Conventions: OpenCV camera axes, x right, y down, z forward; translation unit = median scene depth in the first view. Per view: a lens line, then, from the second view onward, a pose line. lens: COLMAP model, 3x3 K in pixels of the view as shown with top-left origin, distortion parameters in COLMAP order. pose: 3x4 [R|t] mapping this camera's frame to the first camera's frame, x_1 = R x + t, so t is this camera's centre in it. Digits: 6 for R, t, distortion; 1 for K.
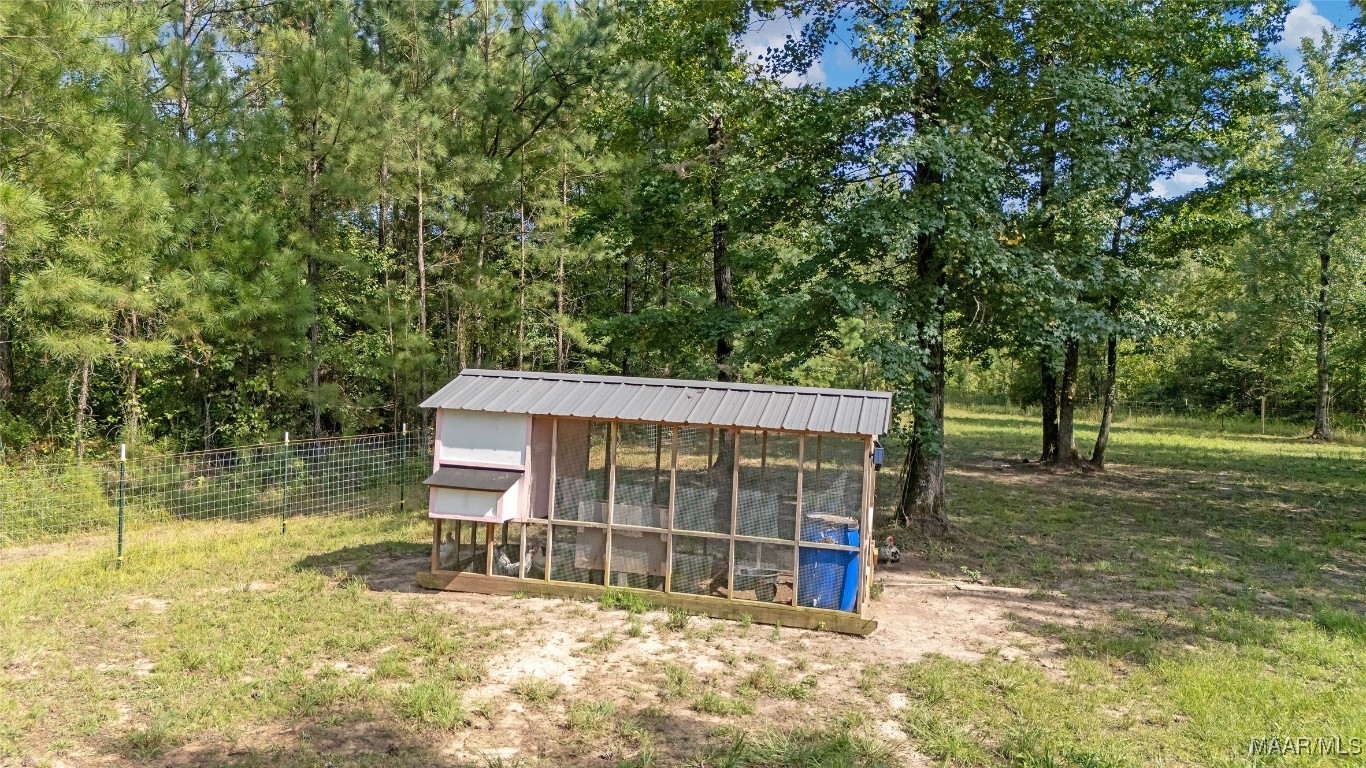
lens RADIAL K [[1022.1, 0, 686.4], [0, 1022.1, 382.9], [0, 0, 1]] dist [0.107412, -0.140714]
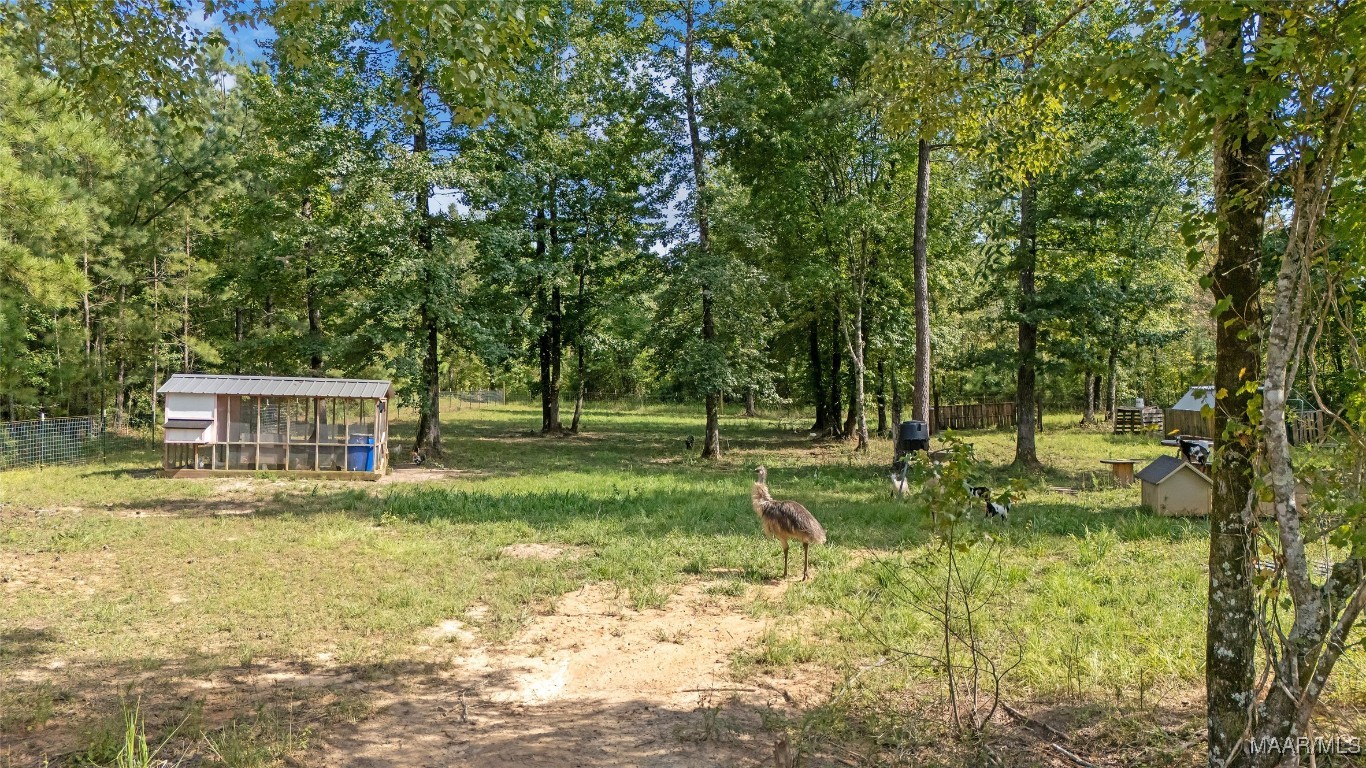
lens RADIAL K [[1022.1, 0, 686.4], [0, 1022.1, 382.9], [0, 0, 1]] dist [0.107412, -0.140714]
pose [[0.931707, -0.020282, 0.362645, -0.014809], [0.022632, 0.999741, -0.002234, 0.023722], [-0.362505, 0.010289, 0.931925, -0.990568]]
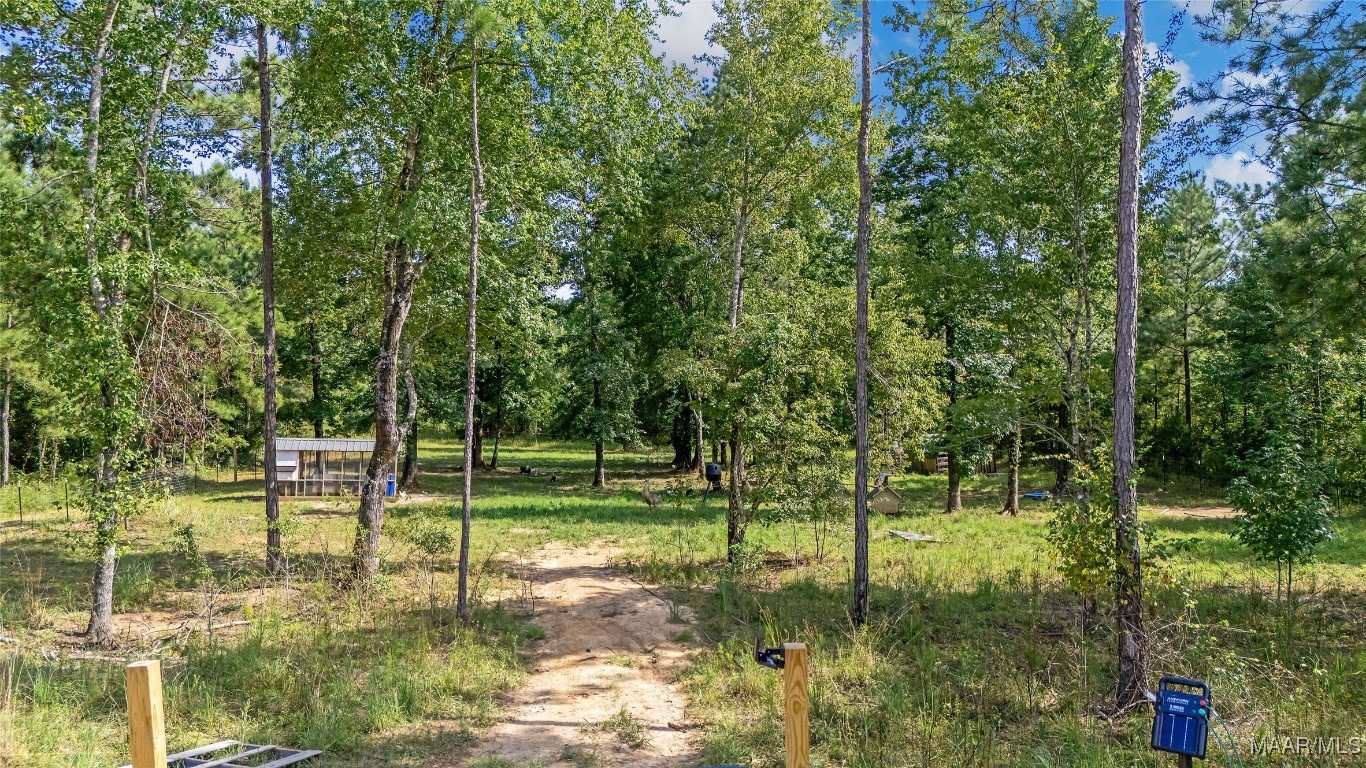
lens RADIAL K [[1022.1, 0, 686.4], [0, 1022.1, 382.9], [0, 0, 1]] dist [0.107412, -0.140714]
pose [[0.881880, -0.008907, 0.471390, -0.460826], [0.023612, 0.999401, -0.025288, -0.057344], [-0.470882, 0.033432, 0.881562, -1.980798]]
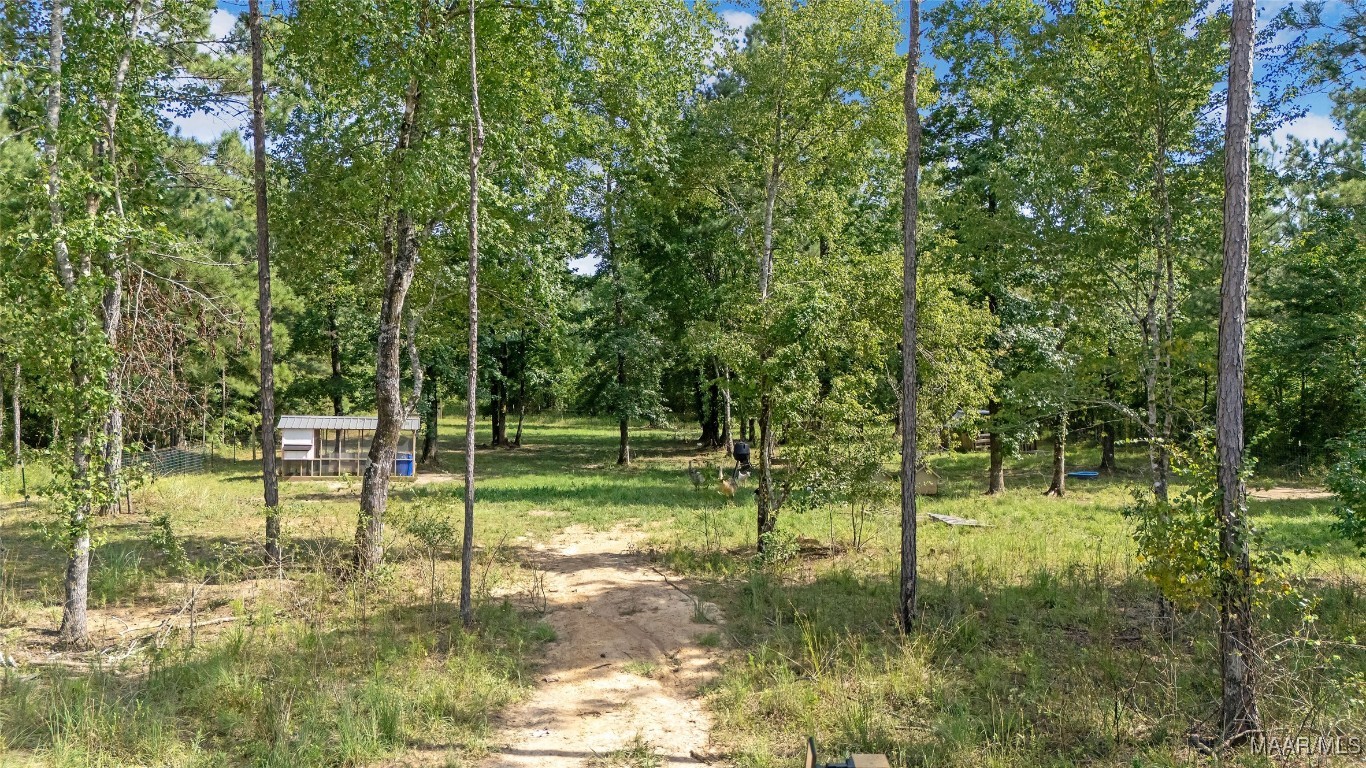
lens RADIAL K [[1022.1, 0, 686.4], [0, 1022.1, 382.9], [0, 0, 1]] dist [0.107412, -0.140714]
pose [[0.894428, -0.022924, 0.446624, -0.408512], [0.026525, 0.999647, -0.001810, -0.059223], [-0.446424, 0.013465, 0.894720, -1.888500]]
